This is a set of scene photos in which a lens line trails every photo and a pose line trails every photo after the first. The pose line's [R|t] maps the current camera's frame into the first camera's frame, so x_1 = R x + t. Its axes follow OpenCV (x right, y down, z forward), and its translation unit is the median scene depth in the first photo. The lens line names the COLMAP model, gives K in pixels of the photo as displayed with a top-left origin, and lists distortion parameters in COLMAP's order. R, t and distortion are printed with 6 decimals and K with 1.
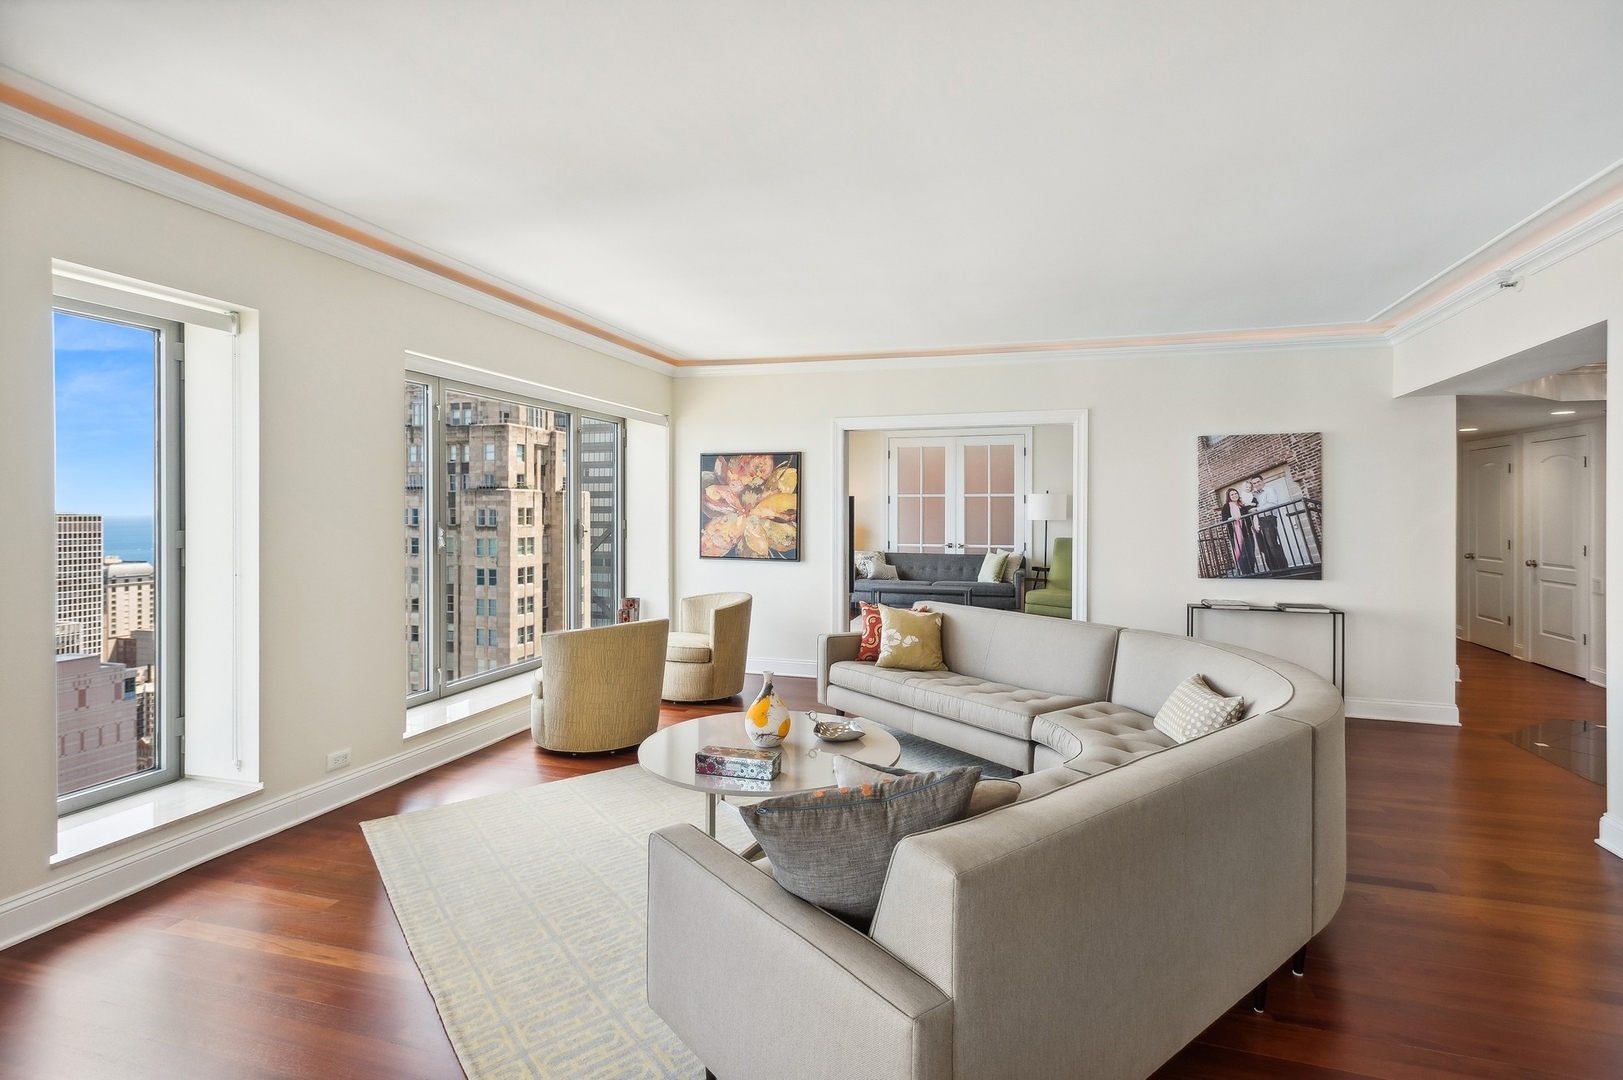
lens RADIAL K [[765.9, 0, 815.7], [0, 765.9, 514.7], [0, 0, 1]] dist [0.006497, 0.000063]
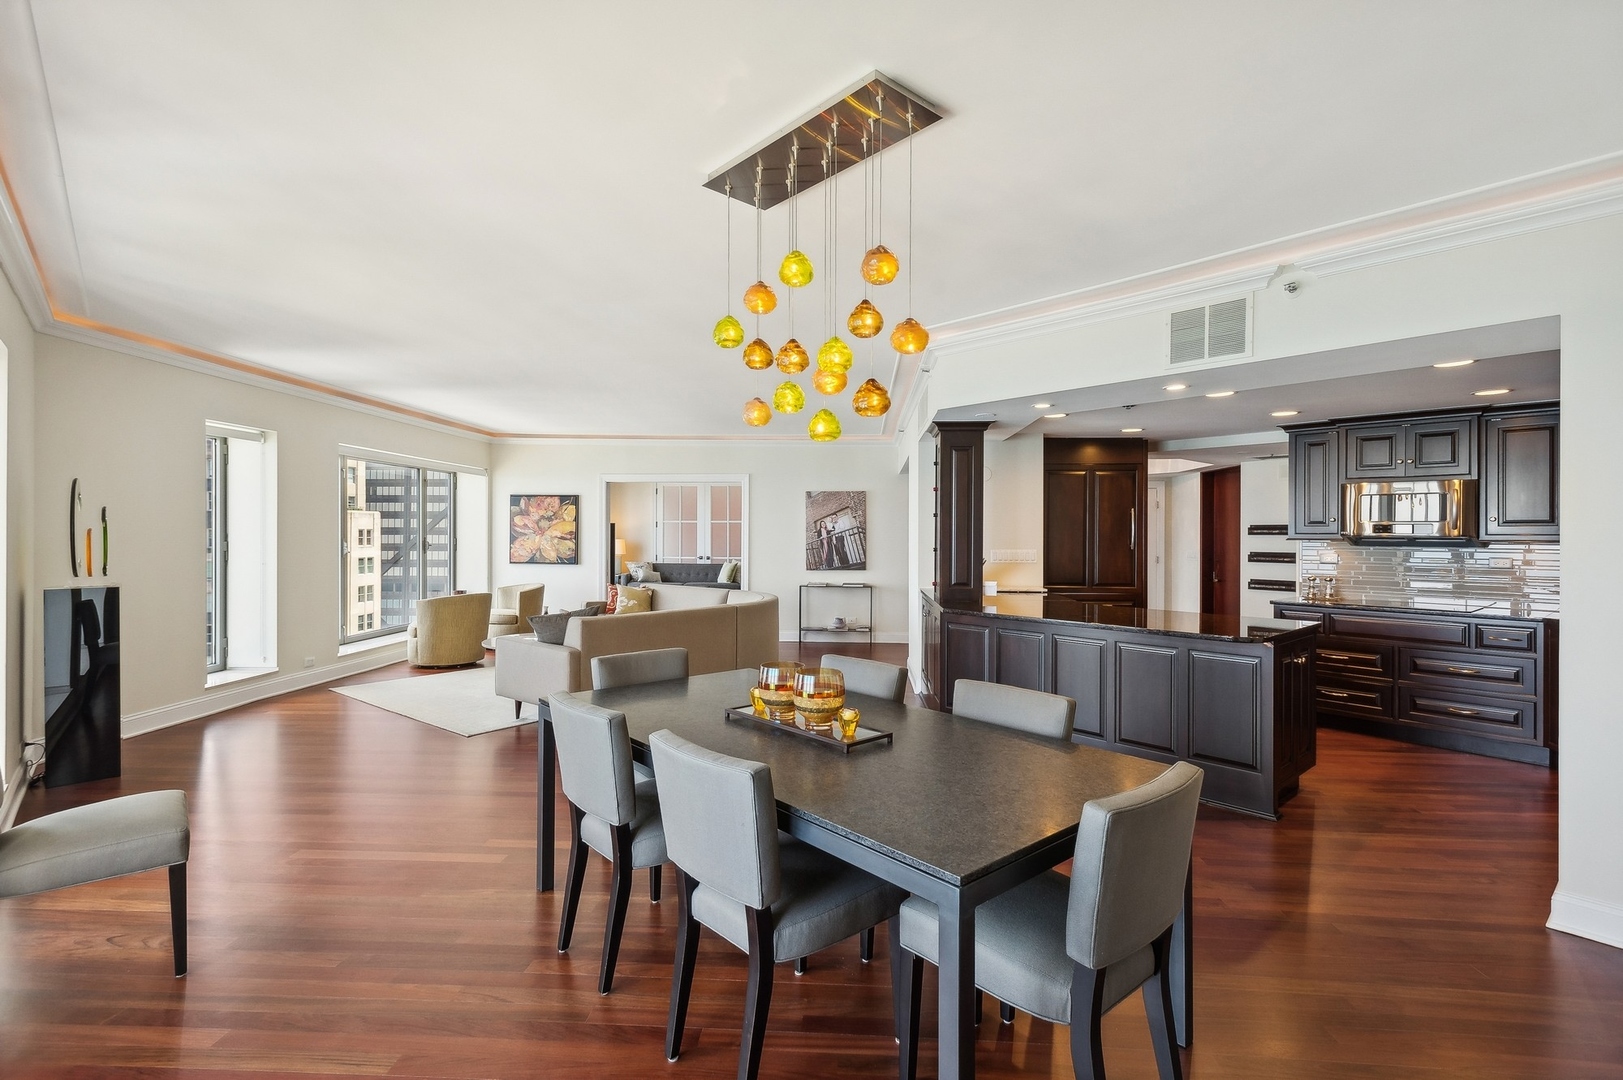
lens RADIAL K [[754.6, 0, 811.5], [0, 754.6, 540.0], [0, 0, 1]] dist [0.009177, 0.000359]
pose [[0.972568, 0.000341, 0.232617, 0.085461], [-0.001301, 0.999991, 0.003973, 0.003760], [-0.232613, -0.004166, 0.972560, -0.619843]]
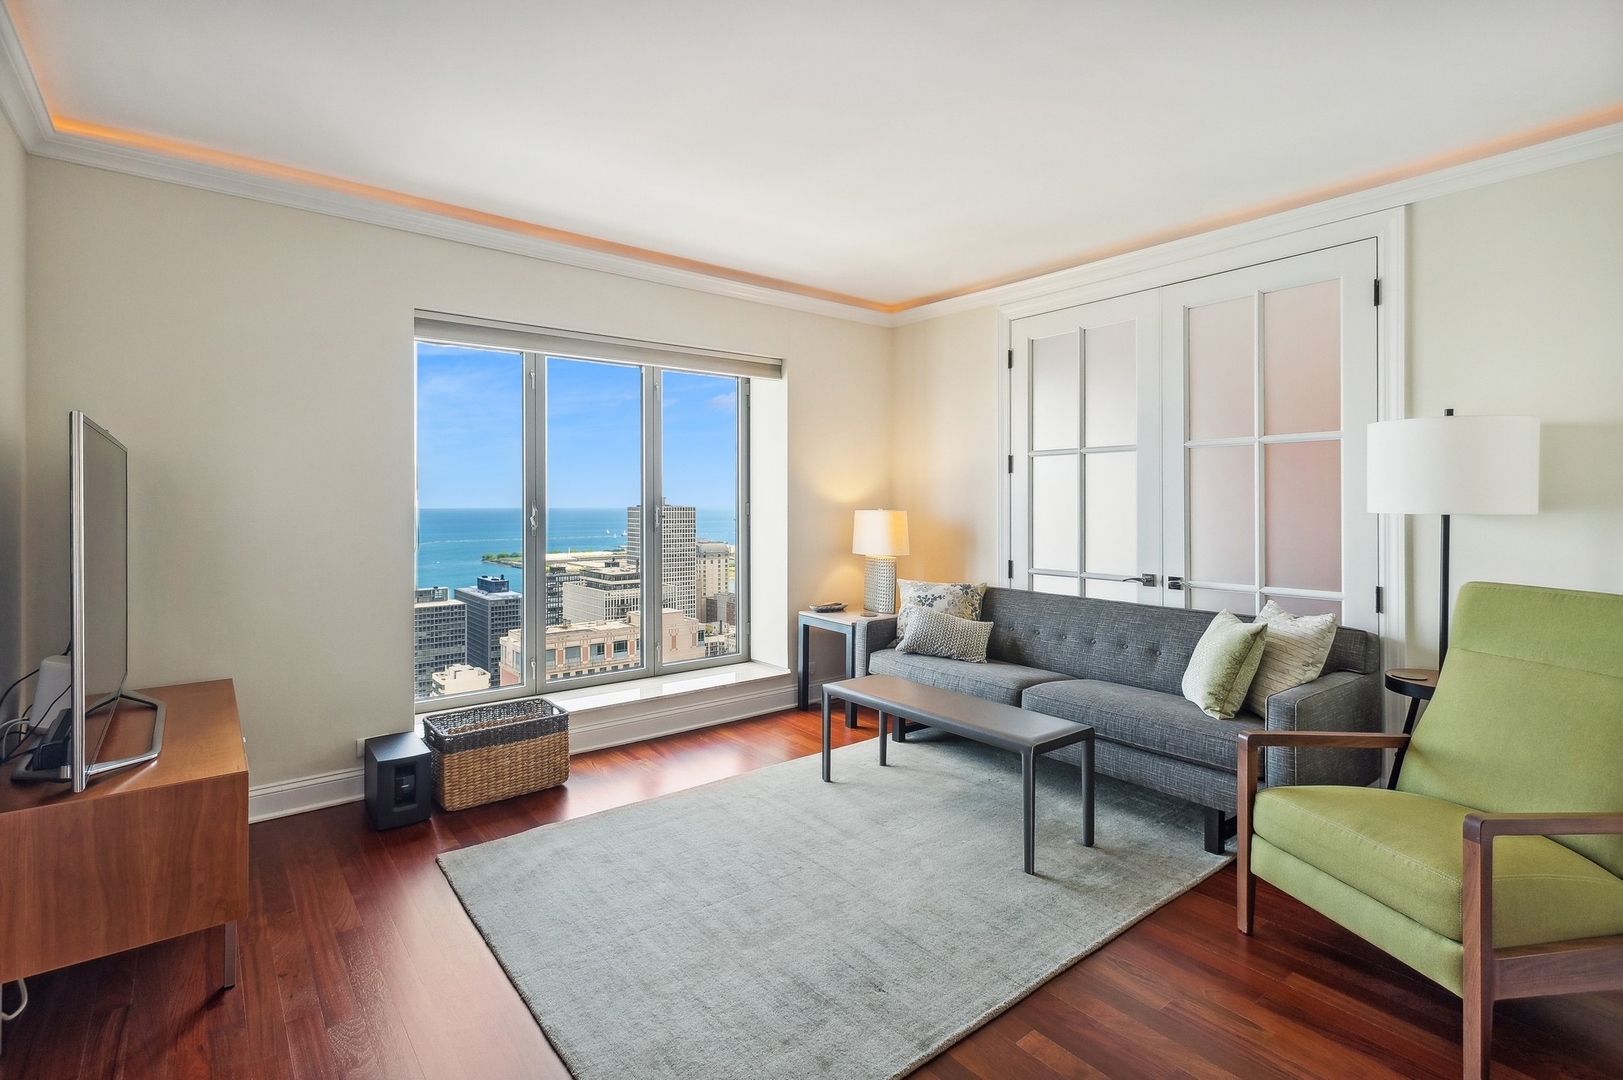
lens RADIAL K [[767.1, 0, 814.6], [0, 767.1, 503.9], [0, 0, 1]] dist [0.012957, -0.008519]
pose [[0.820062, -0.000679, -0.572274, 0.419885], [-0.001246, 0.999995, -0.002971, 0.006479], [0.572273, 0.003150, 0.820057, 0.973763]]
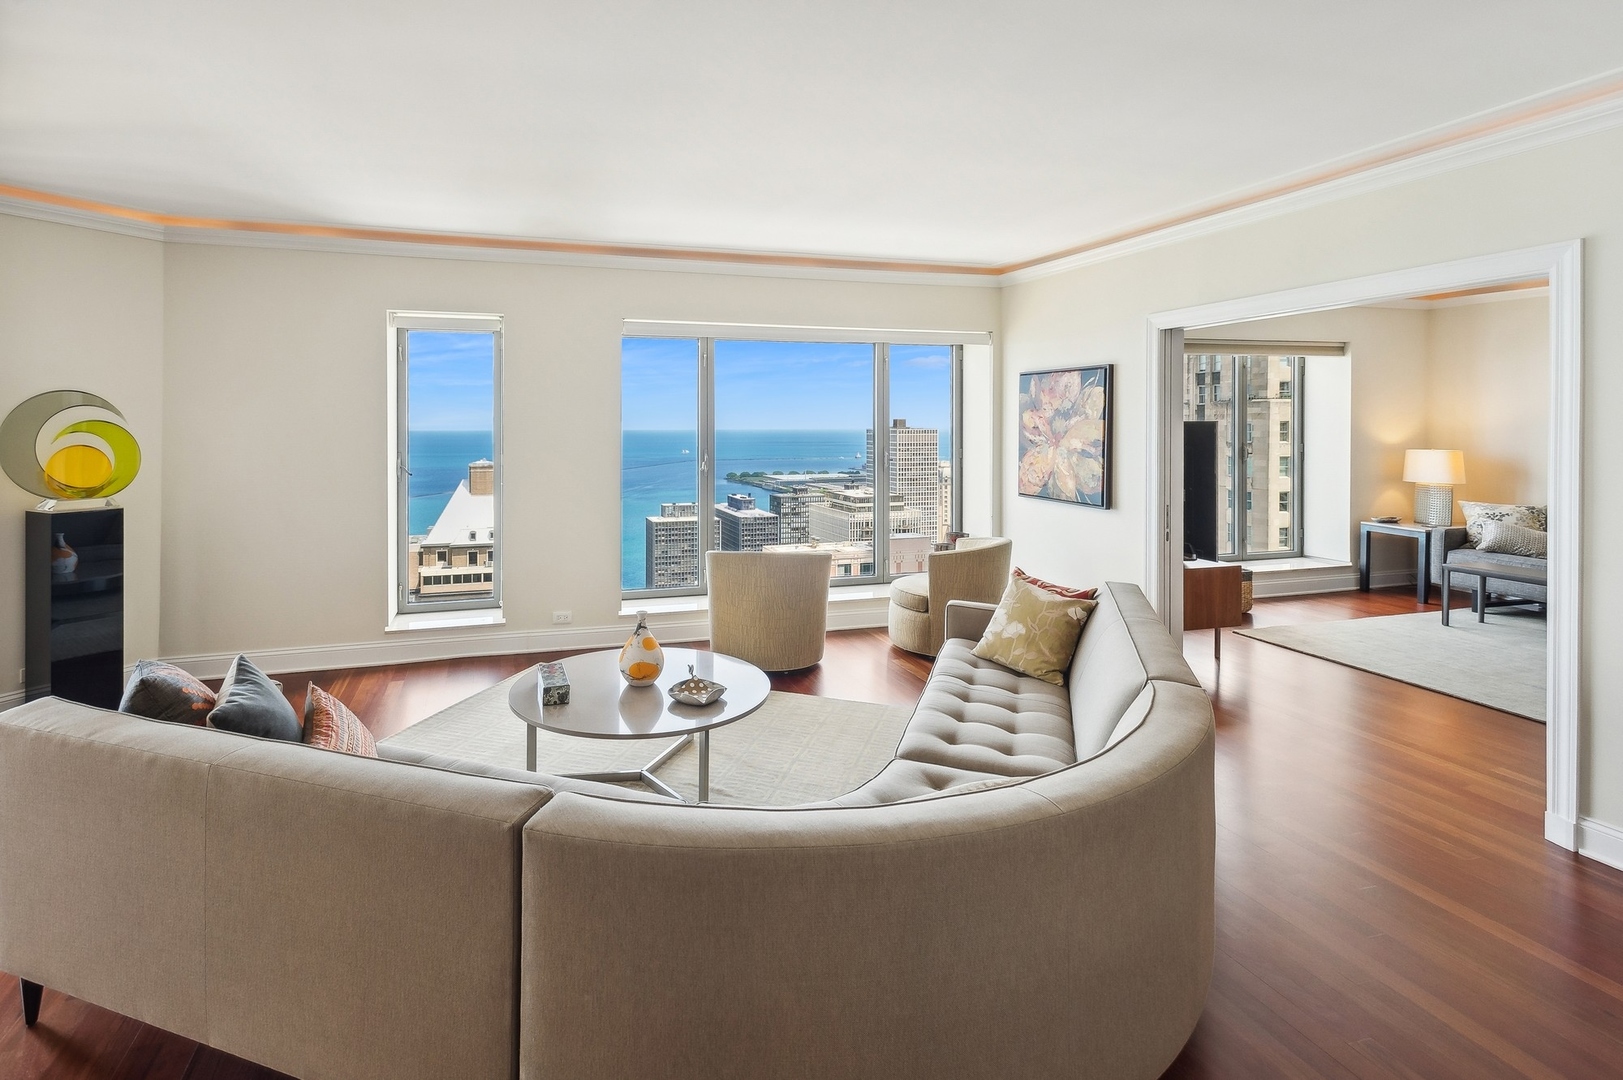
lens RADIAL K [[791.4, 0, 734.7], [0, 791.4, 432.0], [0, 0, 1]] dist [0.006302, 0.000190]
pose [[0.535001, 0.004804, -0.844838, 0.438710], [-0.000799, 0.999986, 0.005180, -0.018797], [0.844851, -0.002097, 0.534997, 0.268189]]
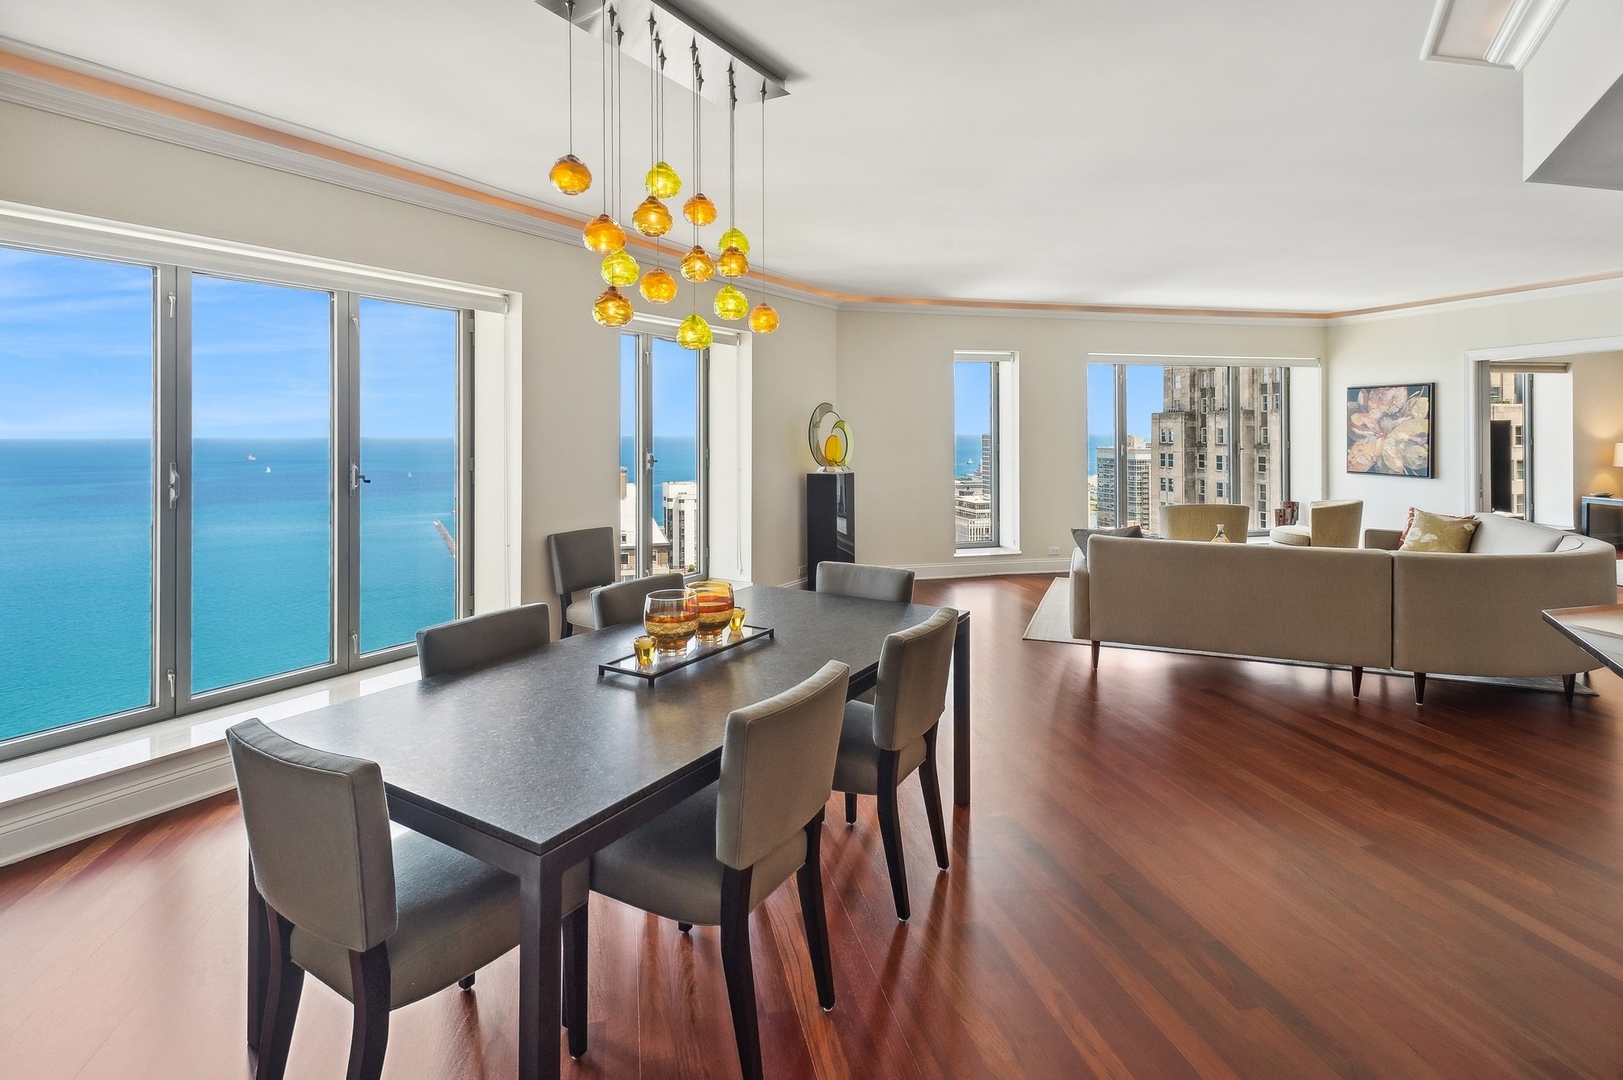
lens RADIAL K [[797.0, 0, 812.4], [0, 797.0, 429.8], [0, 0, 1]] dist [0.001327, -0.000360]
pose [[0.502029, -0.004064, -0.864841, 0.538160], [-0.000876, 0.999986, -0.005208, -0.004753], [0.864850, 0.003372, 0.502019, -0.389997]]
